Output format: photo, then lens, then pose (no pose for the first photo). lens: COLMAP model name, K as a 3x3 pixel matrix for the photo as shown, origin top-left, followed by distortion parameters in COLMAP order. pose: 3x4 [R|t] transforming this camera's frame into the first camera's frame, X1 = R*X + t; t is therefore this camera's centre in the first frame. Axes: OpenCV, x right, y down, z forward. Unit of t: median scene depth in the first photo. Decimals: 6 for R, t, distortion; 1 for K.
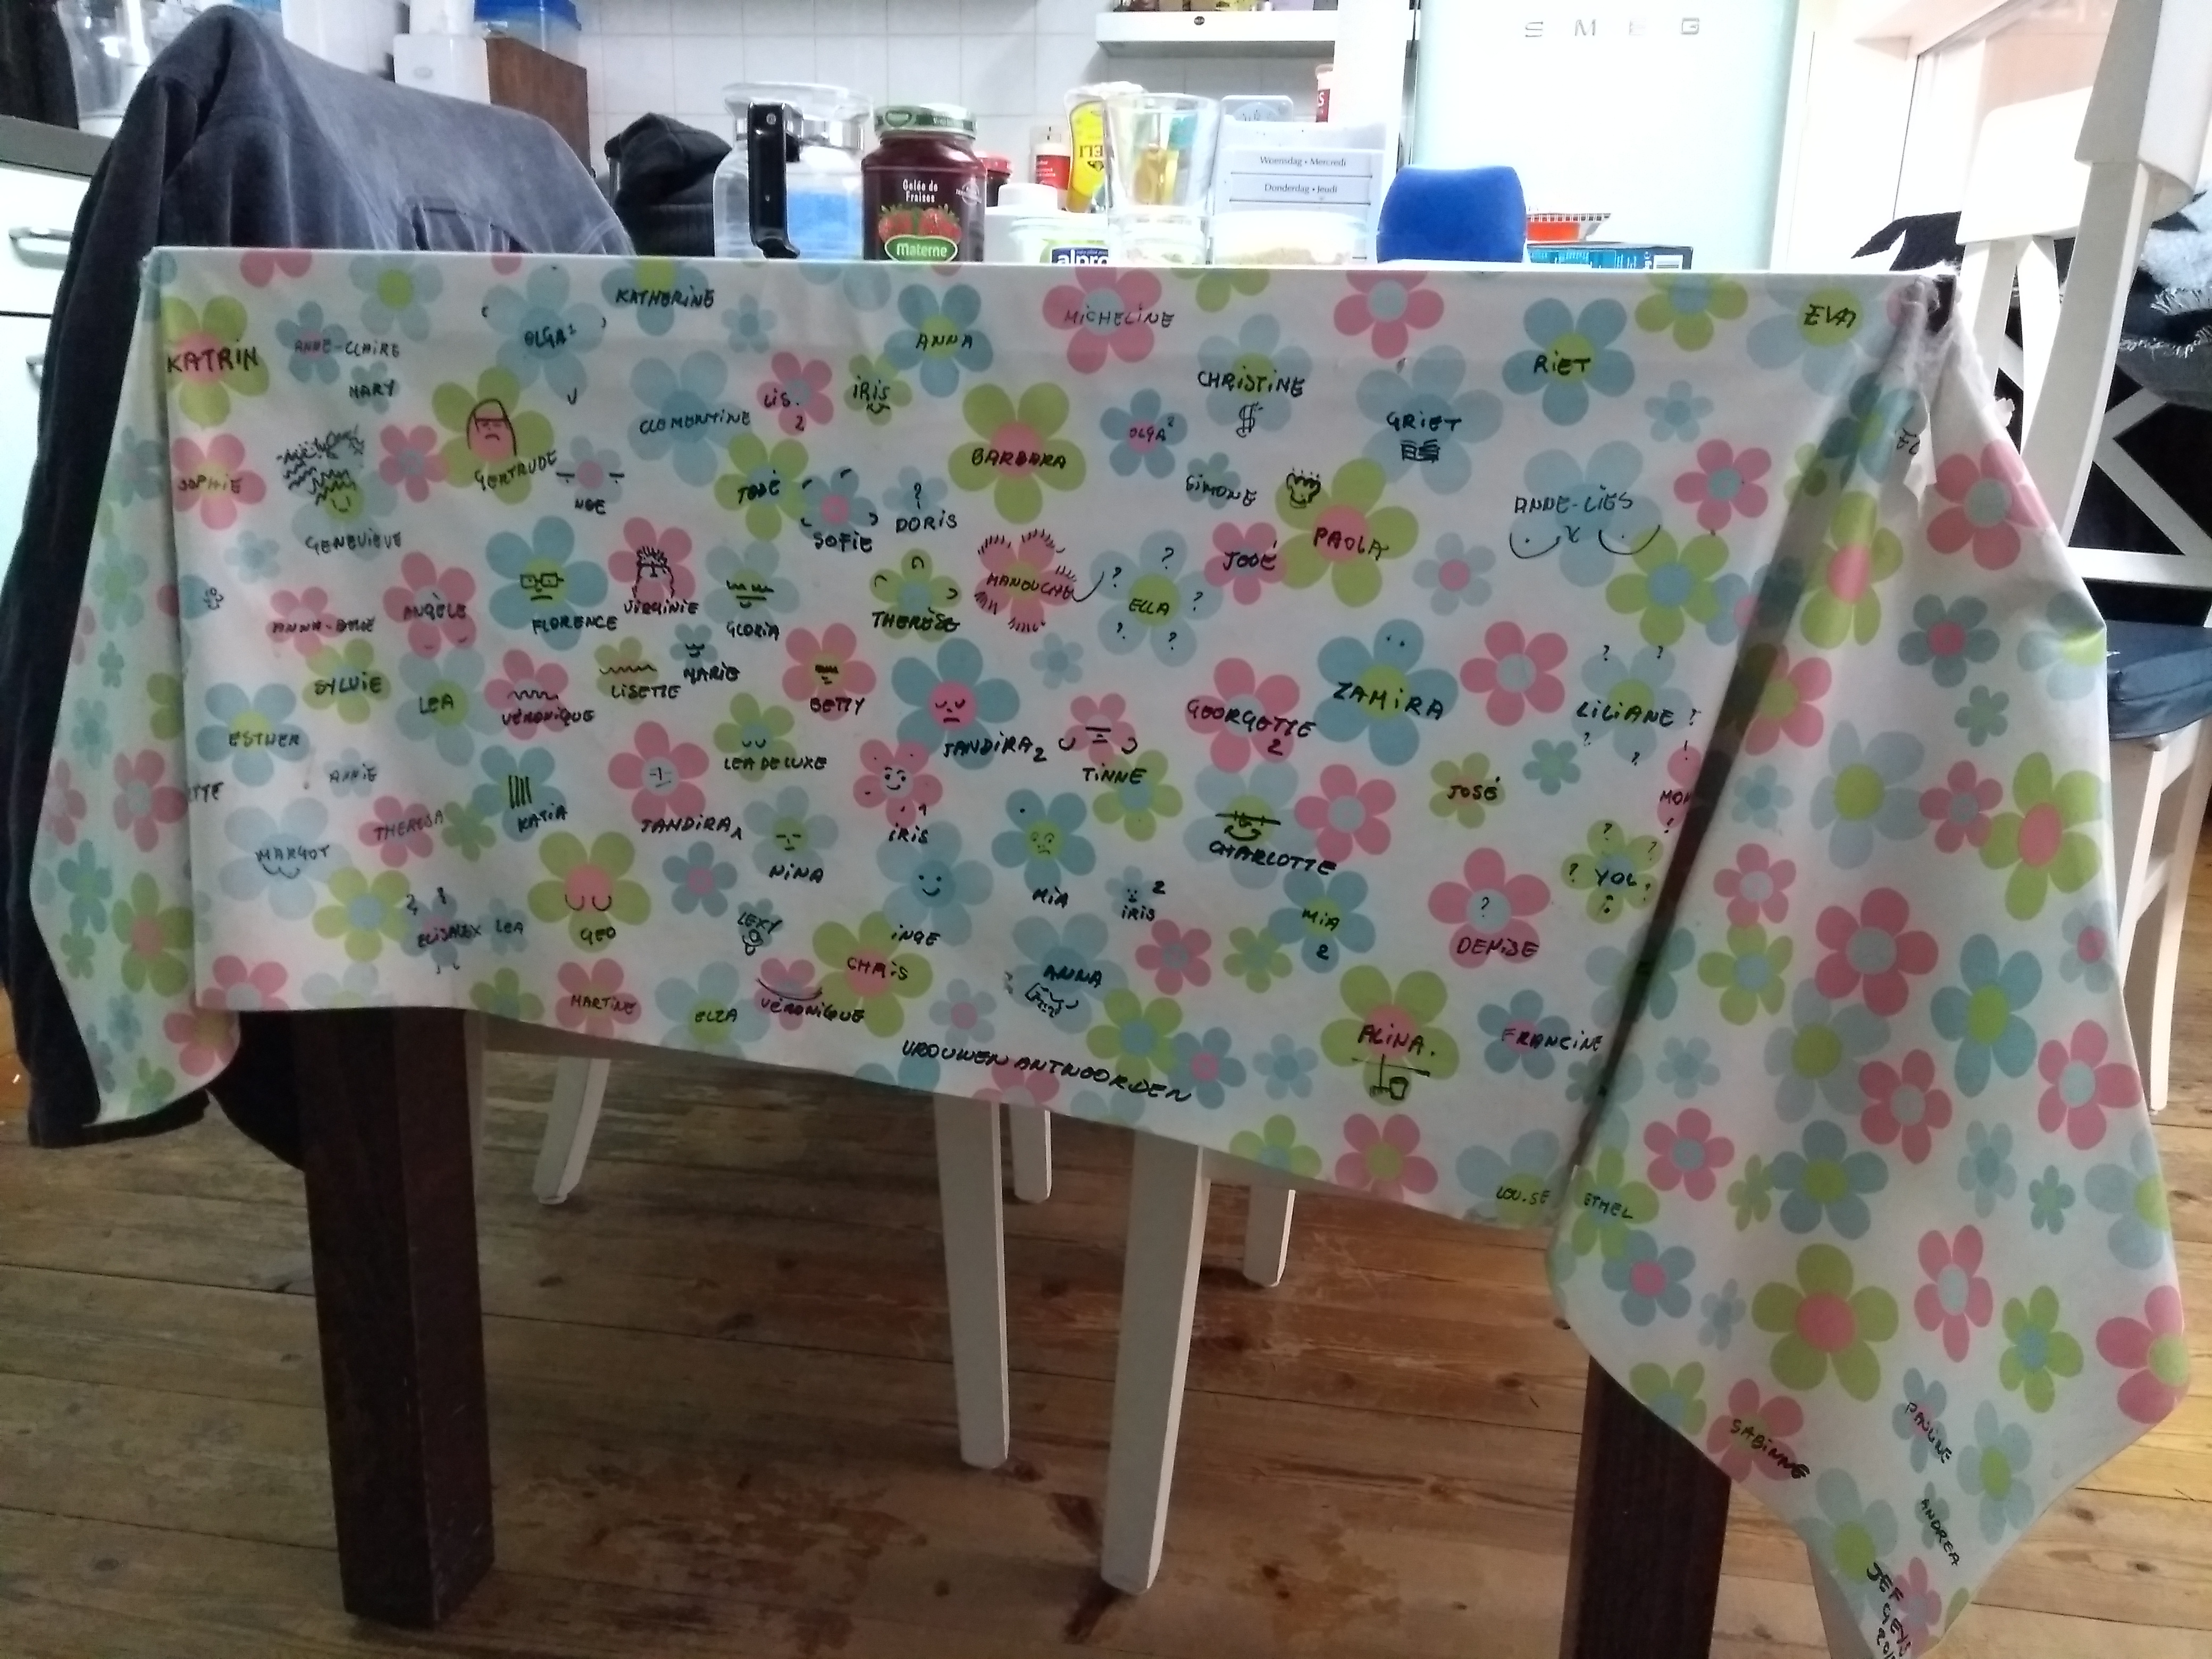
lens RADIAL K [[1805.2, 0, 1040.5], [0, 1805.2, 833.9], [0, 0, 1]] dist [0.102323, -0.180862]
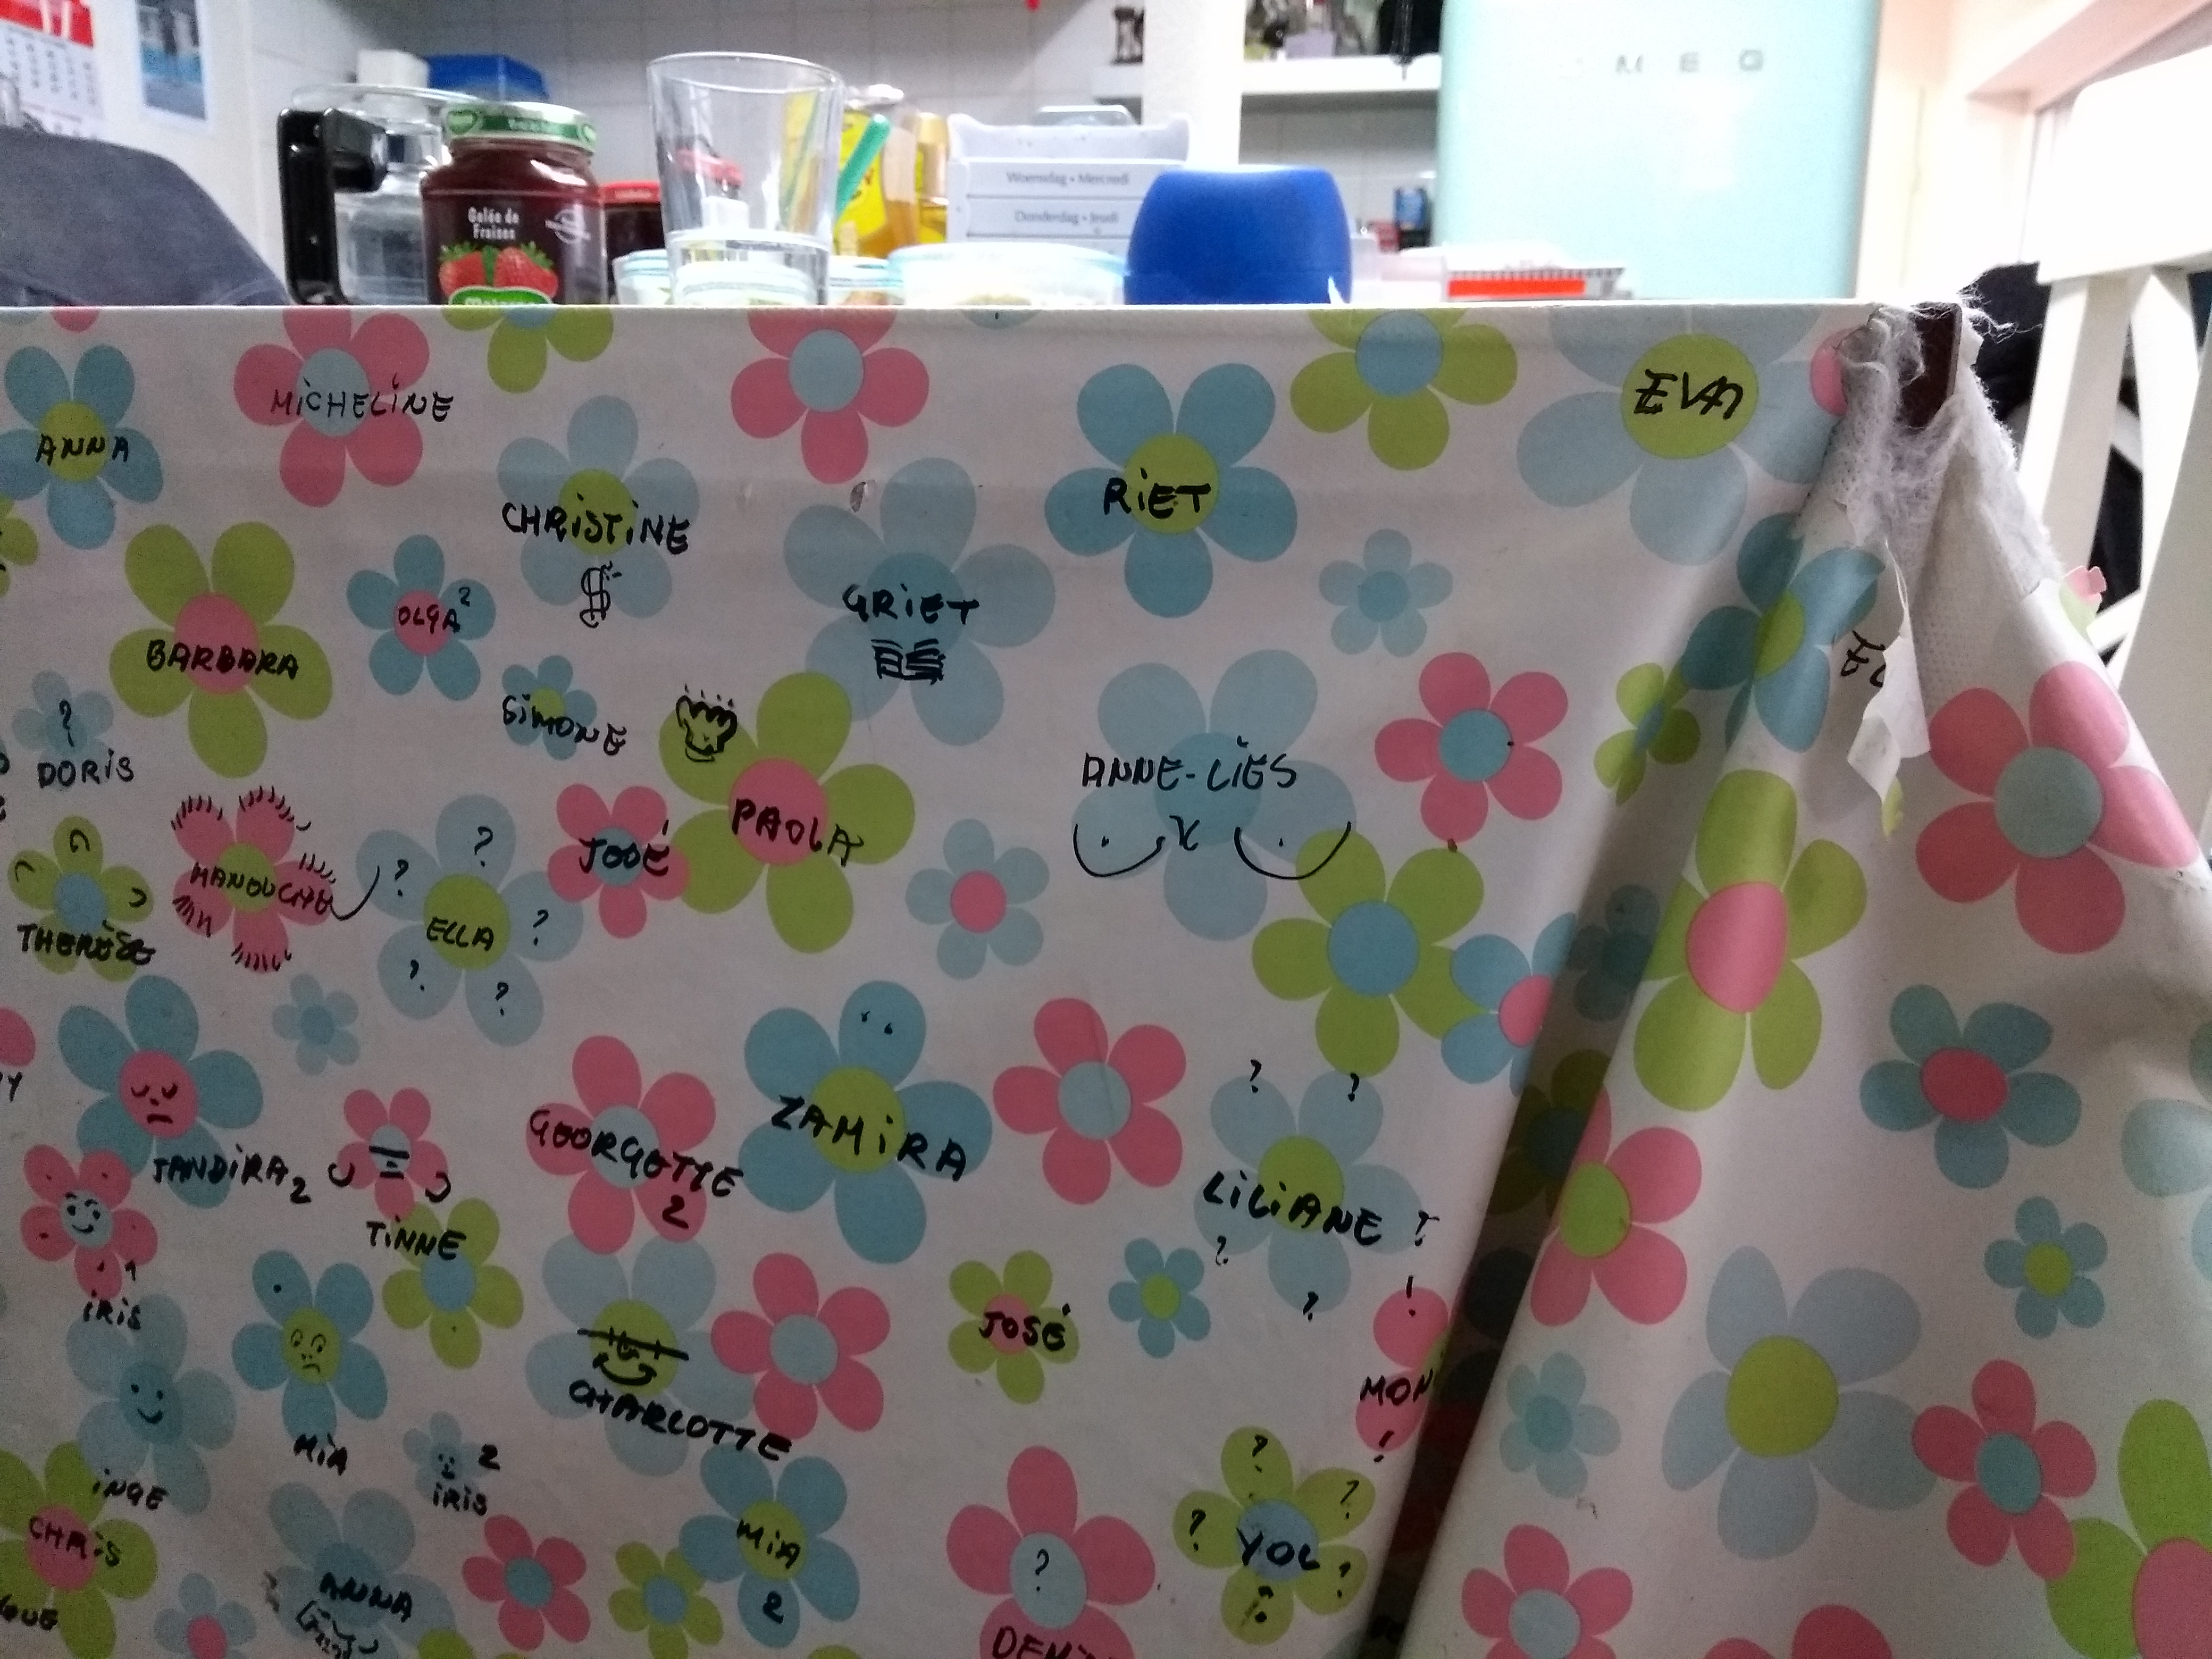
lens RADIAL K [[1605.1, 0, 1167.2], [0, 1605.1, 768.7], [0, 0, 1]] dist [0.079705, -0.090116]
pose [[0.997539, 0.005368, -0.069902, 0.307064], [-0.008922, 0.998678, -0.050629, -0.154900], [0.069538, 0.051128, 0.996268, 0.546107]]
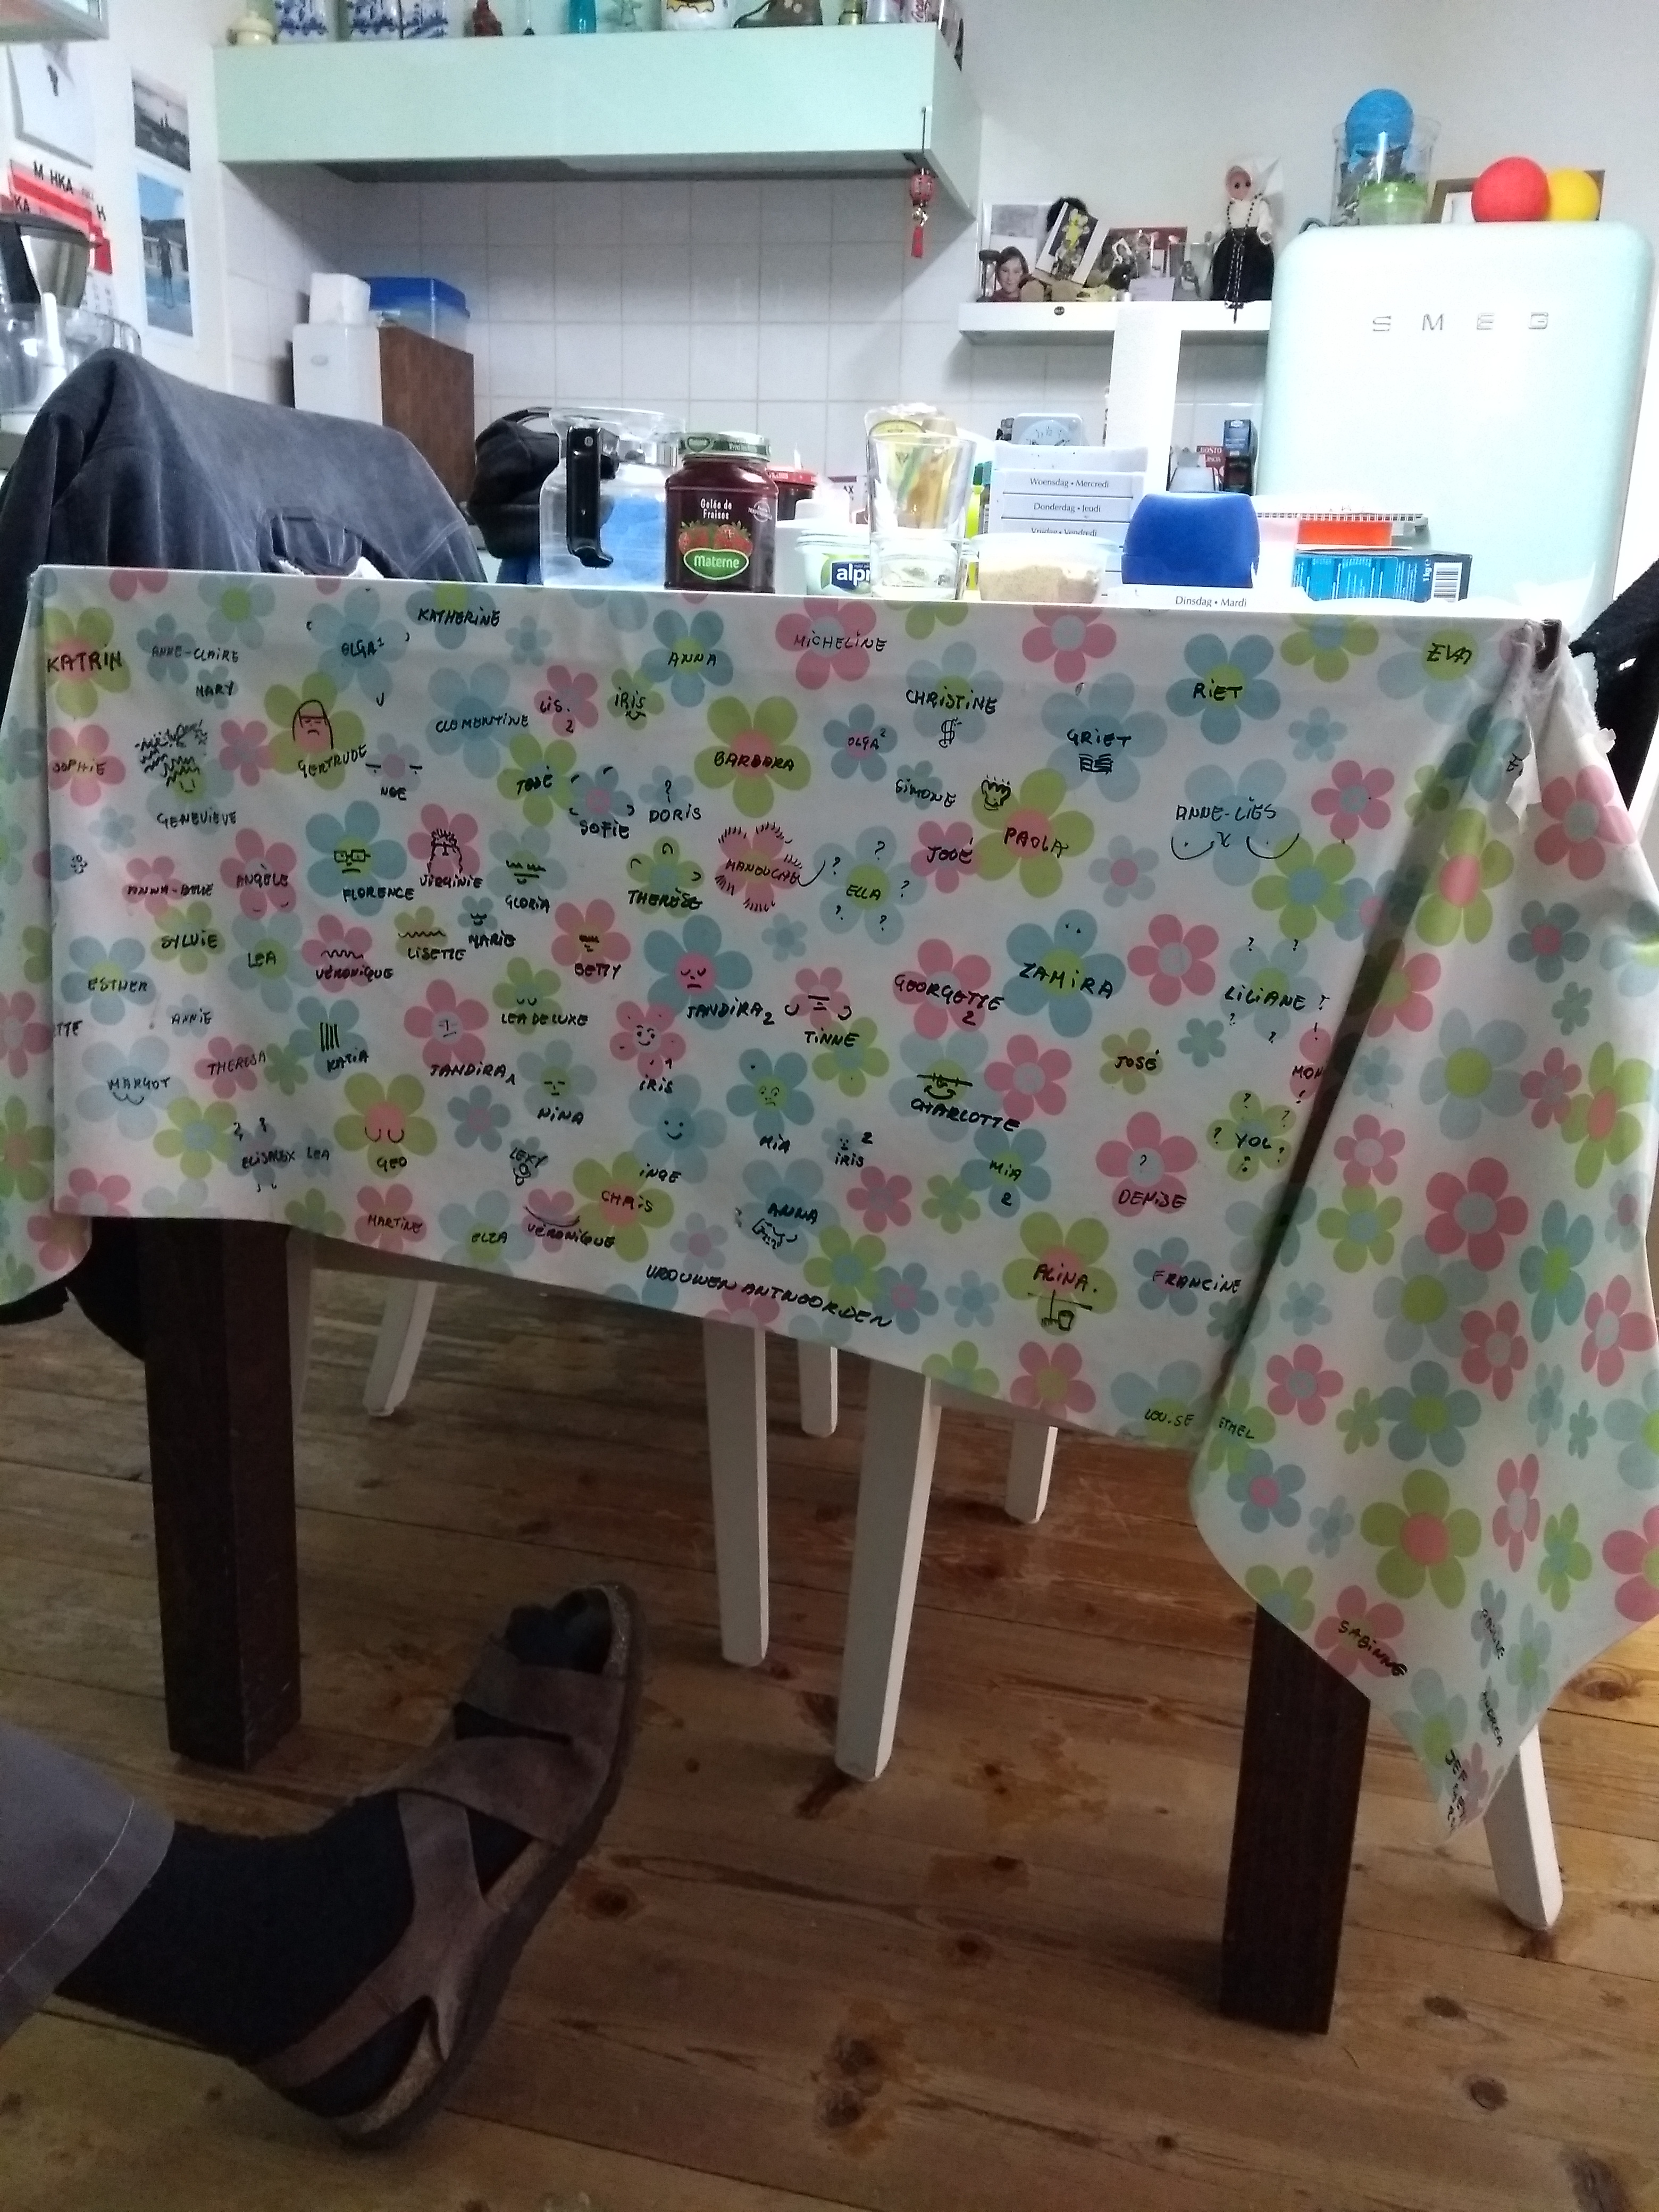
lens RADIAL K [[1899.2, 0, 829.5], [0, 1899.2, 1106.0], [0, 0, 1]] dist [0.095946, -0.161820]
pose [[0.996429, 0.033662, -0.077435, 0.139135], [-0.033614, 0.999433, 0.001917, 0.008332], [0.077456, 0.000692, 0.996996, -0.207113]]
